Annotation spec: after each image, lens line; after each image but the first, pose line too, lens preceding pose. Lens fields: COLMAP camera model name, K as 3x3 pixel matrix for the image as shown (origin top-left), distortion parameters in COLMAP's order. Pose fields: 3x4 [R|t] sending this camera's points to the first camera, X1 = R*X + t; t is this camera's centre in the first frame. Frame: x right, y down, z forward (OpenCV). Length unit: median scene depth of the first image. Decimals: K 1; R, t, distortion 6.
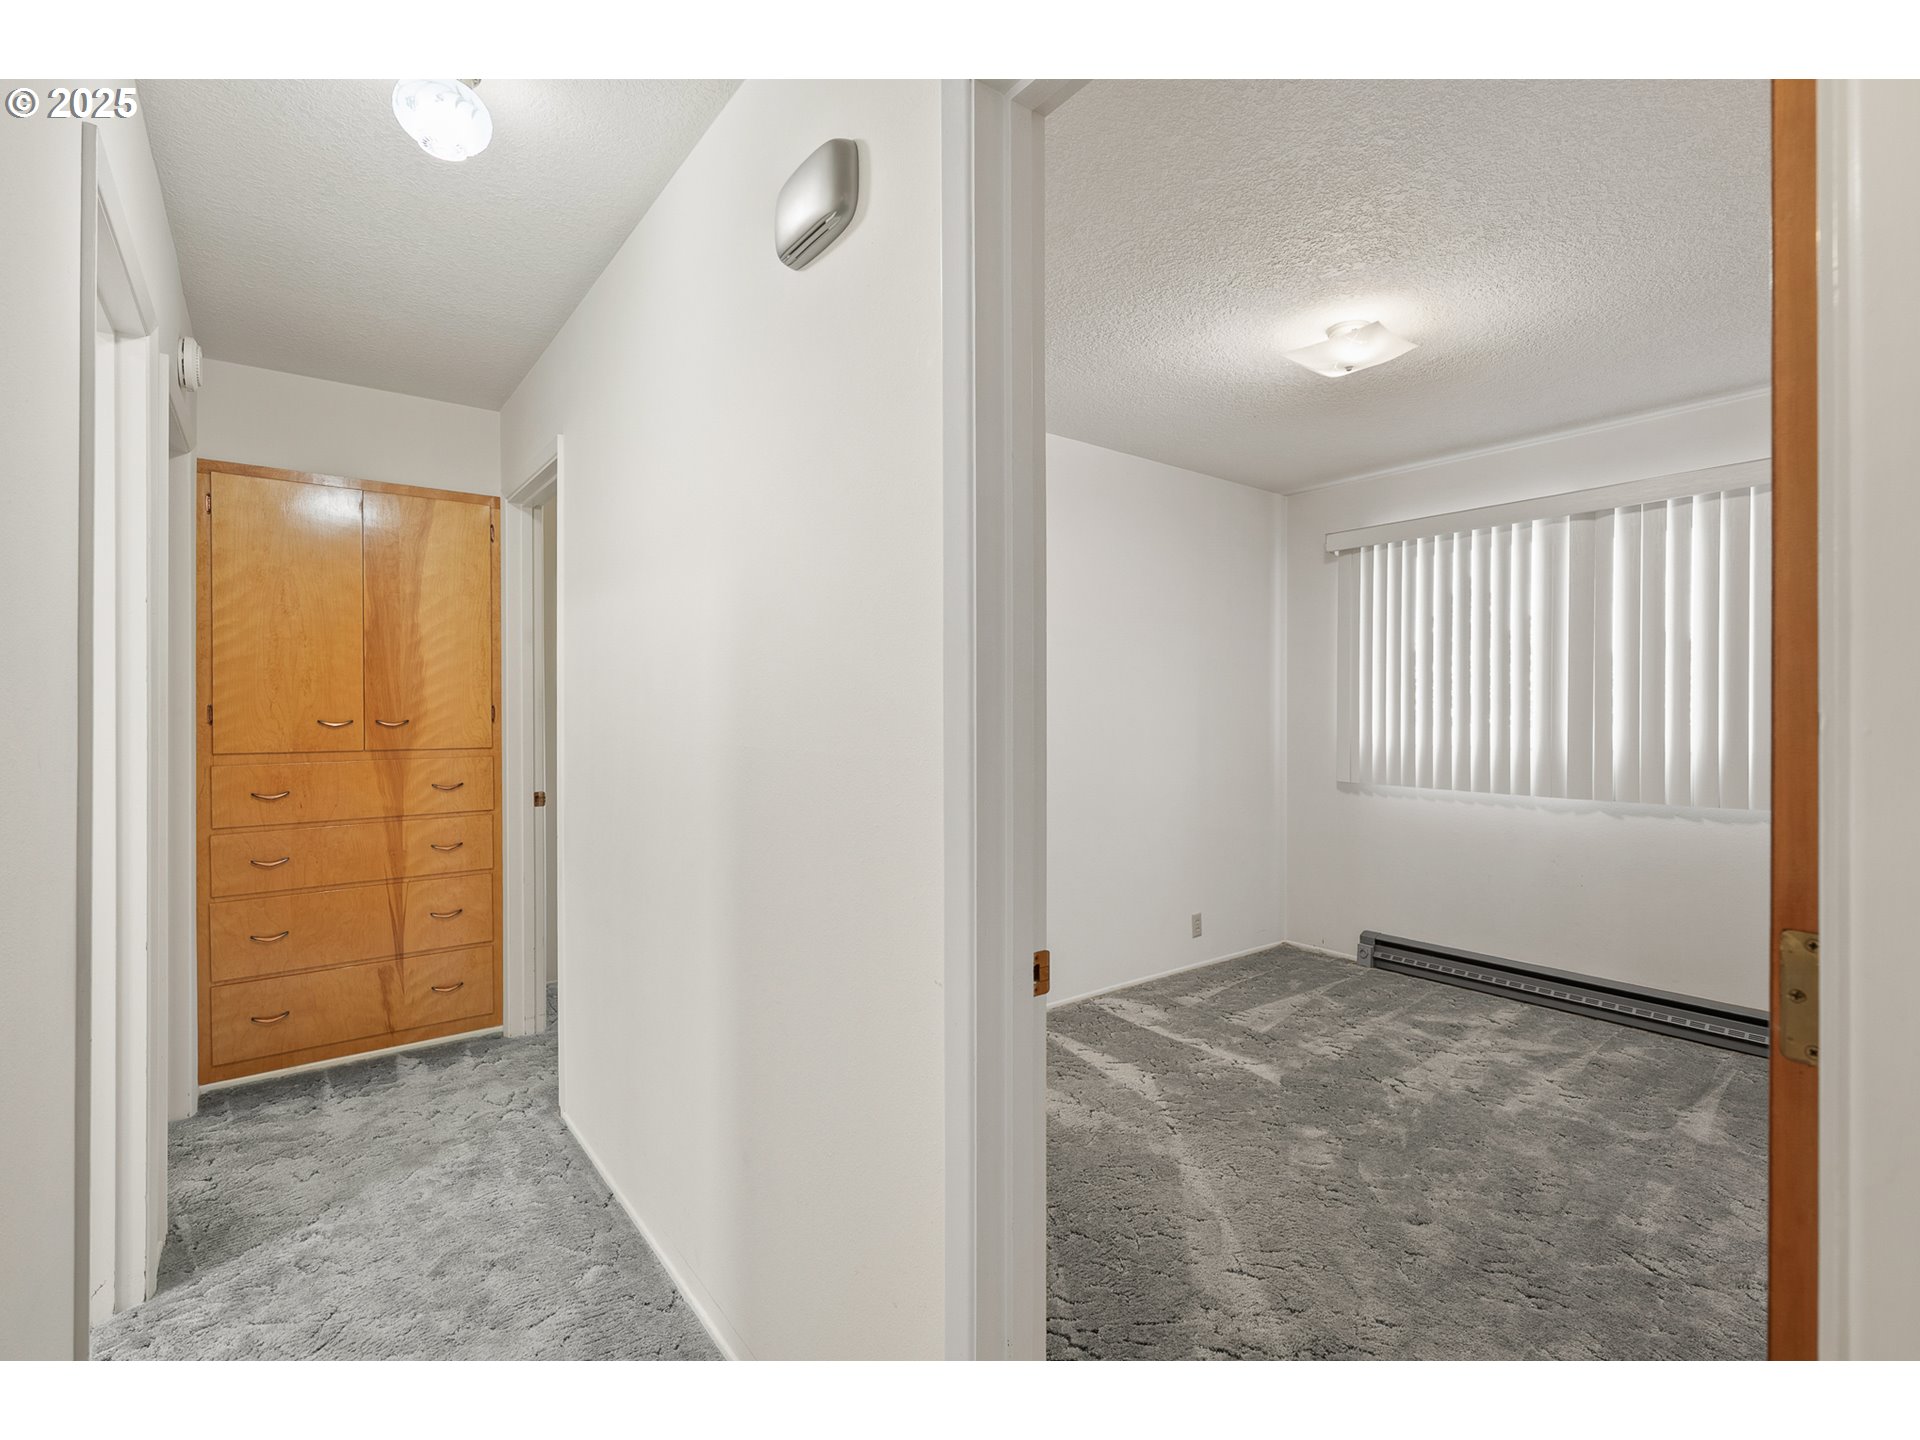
lens RADIAL K [[892.7, 0, 960.1], [0, 892.7, 712.0], [0, 0, 1]] dist [-0.001083, -0.000018]
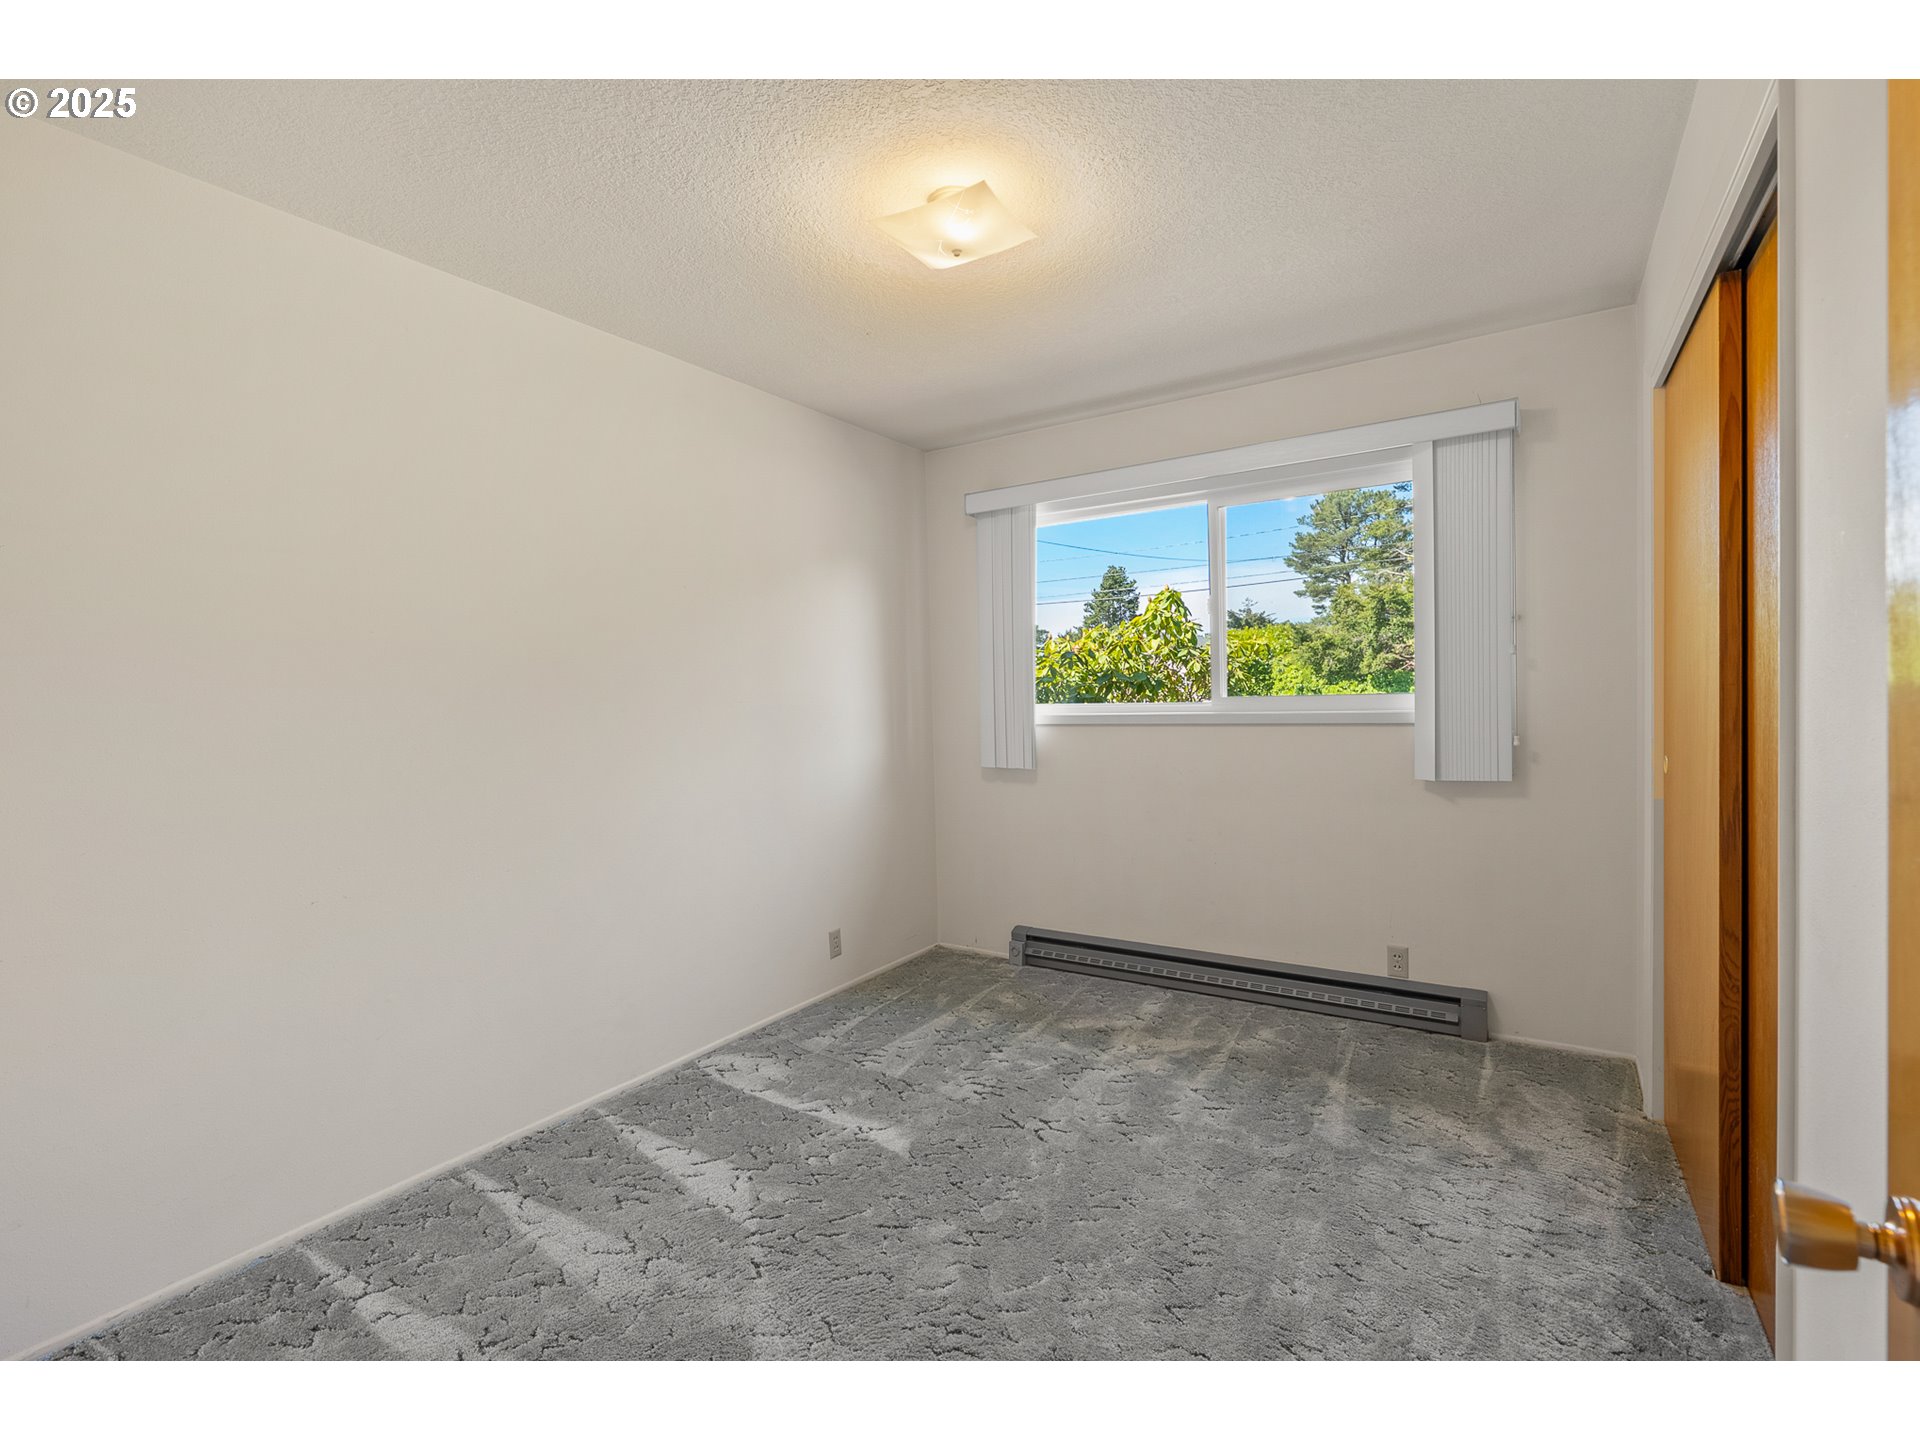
lens RADIAL K [[891.1, 0, 958.2], [0, 891.1, 711.7], [0, 0, 1]] dist [0.000161, 0.000159]
pose [[0.941603, -0.034348, 0.334969, 0.132324], [0.028028, 0.999327, 0.023685, -0.001009], [-0.335557, -0.012914, 0.941931, 0.212115]]
